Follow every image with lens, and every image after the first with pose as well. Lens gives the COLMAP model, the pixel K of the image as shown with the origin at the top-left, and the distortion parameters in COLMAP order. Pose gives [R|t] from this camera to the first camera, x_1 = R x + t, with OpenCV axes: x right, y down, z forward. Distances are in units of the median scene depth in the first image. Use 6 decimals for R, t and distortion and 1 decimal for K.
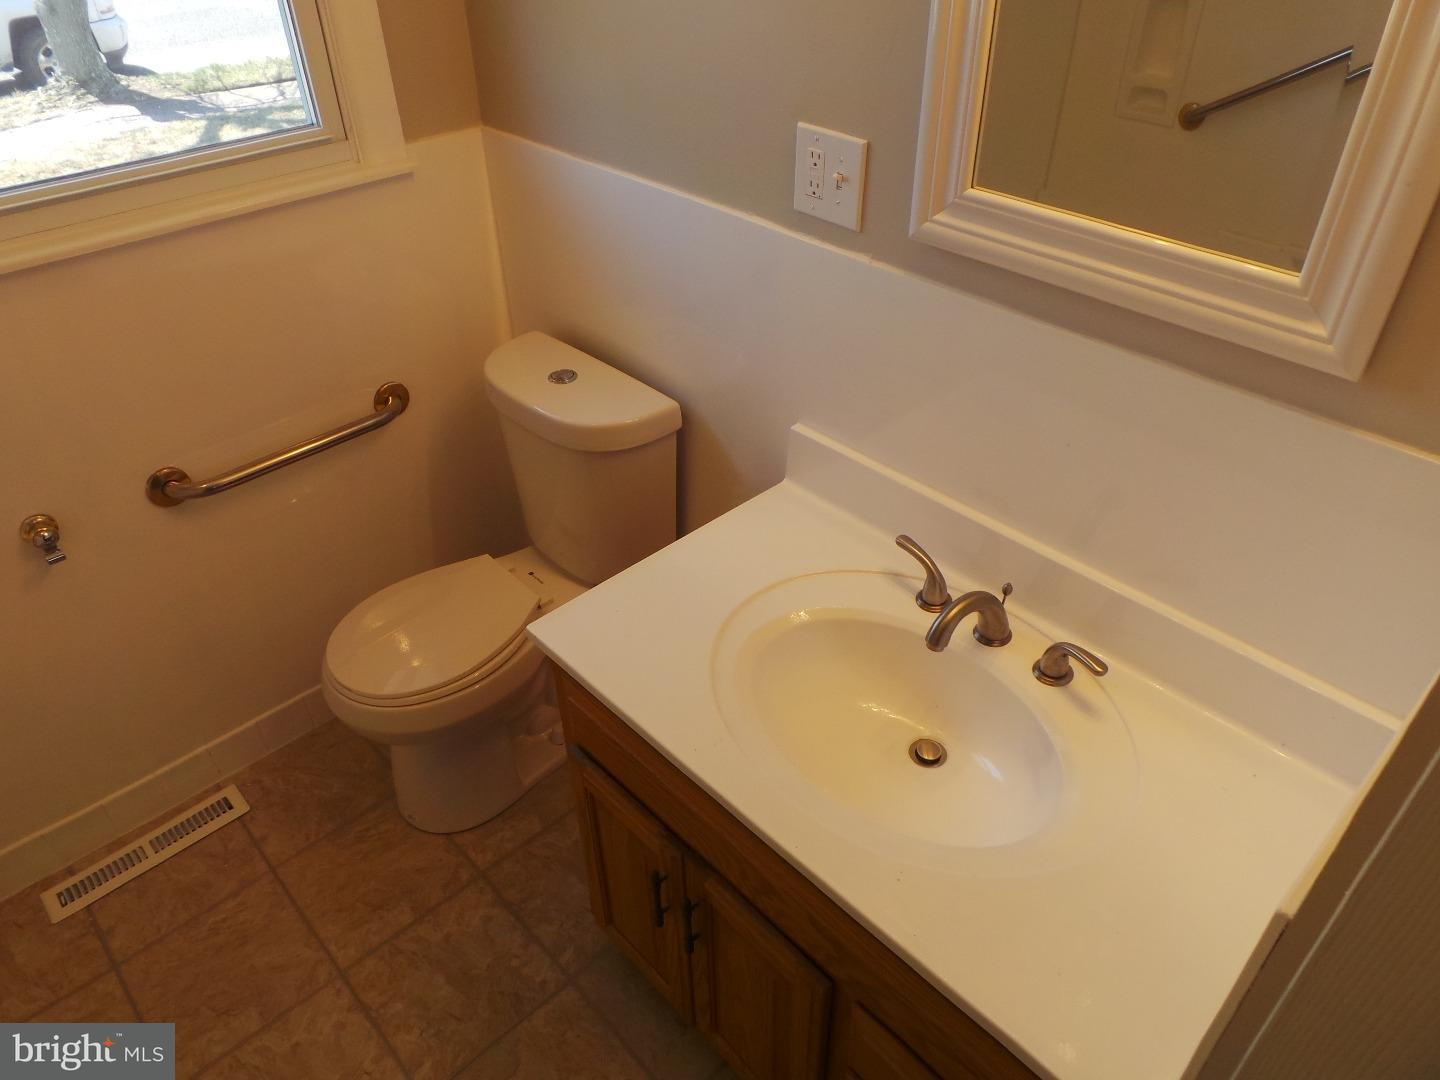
lens RADIAL K [[1001.4, 0, 717.2], [0, 1001.4, 546.3], [0, 0, 1]] dist [0.000817, -0.001181]
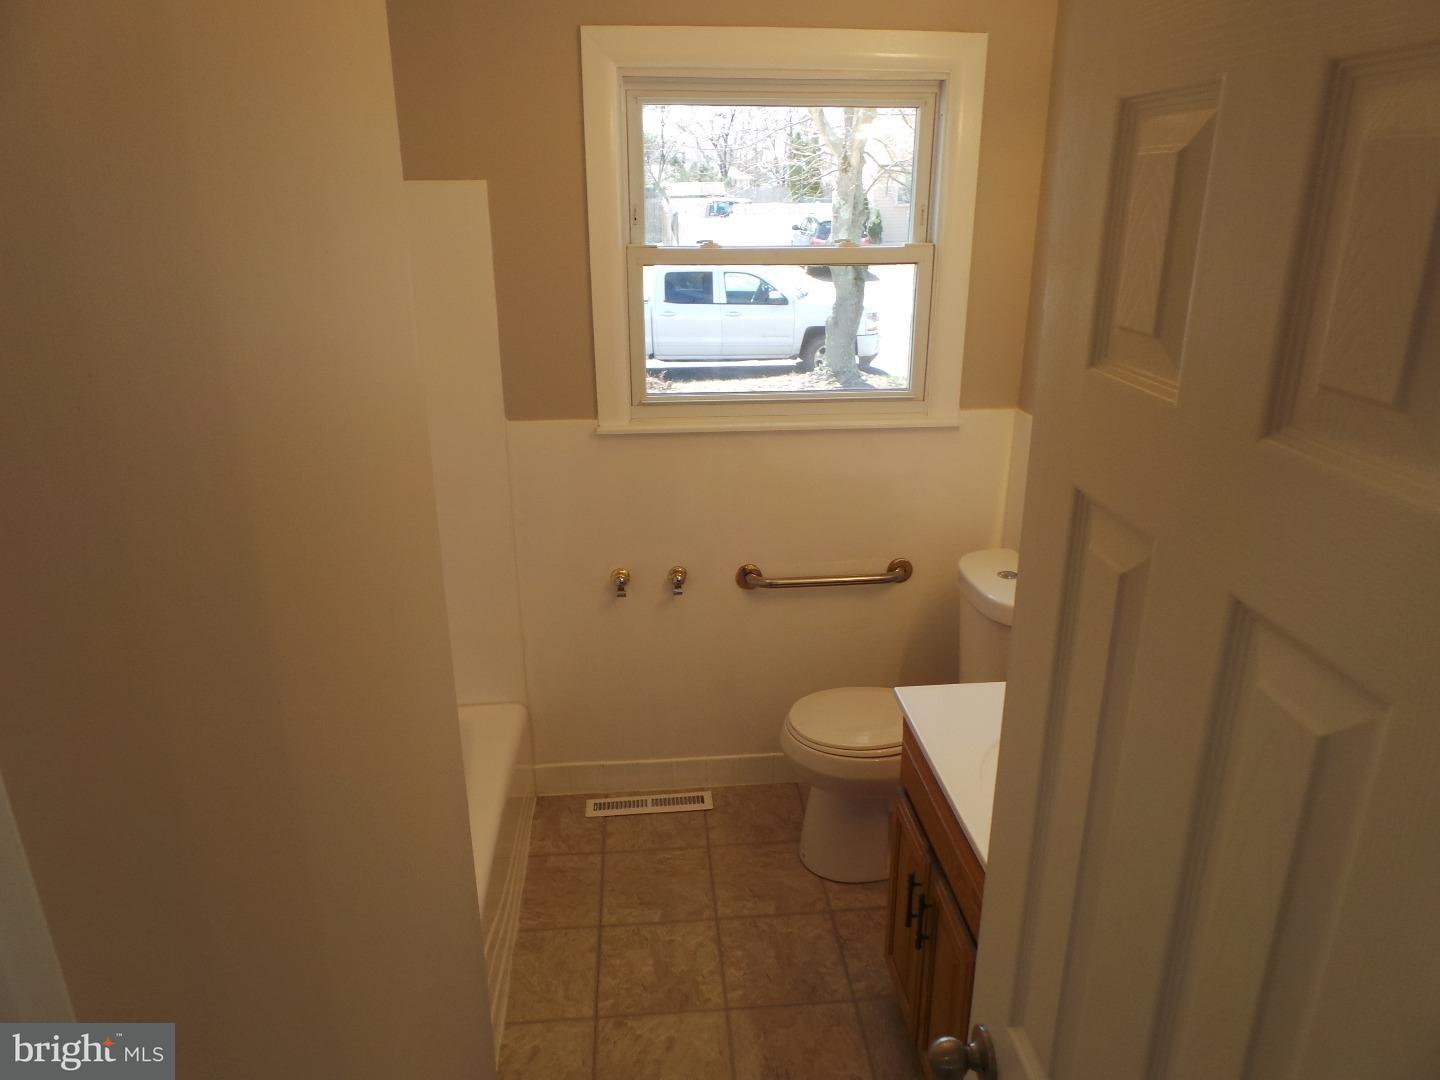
lens RADIAL K [[1001.4, 0, 717.2], [0, 1001.4, 546.3], [0, 0, 1]] dist [0.000817, -0.001181]
pose [[0.786062, 0.226807, -0.575035, 0.307199], [-0.386968, 0.905978, -0.171639, 0.182116], [0.482040, 0.357439, 0.799922, -0.309721]]
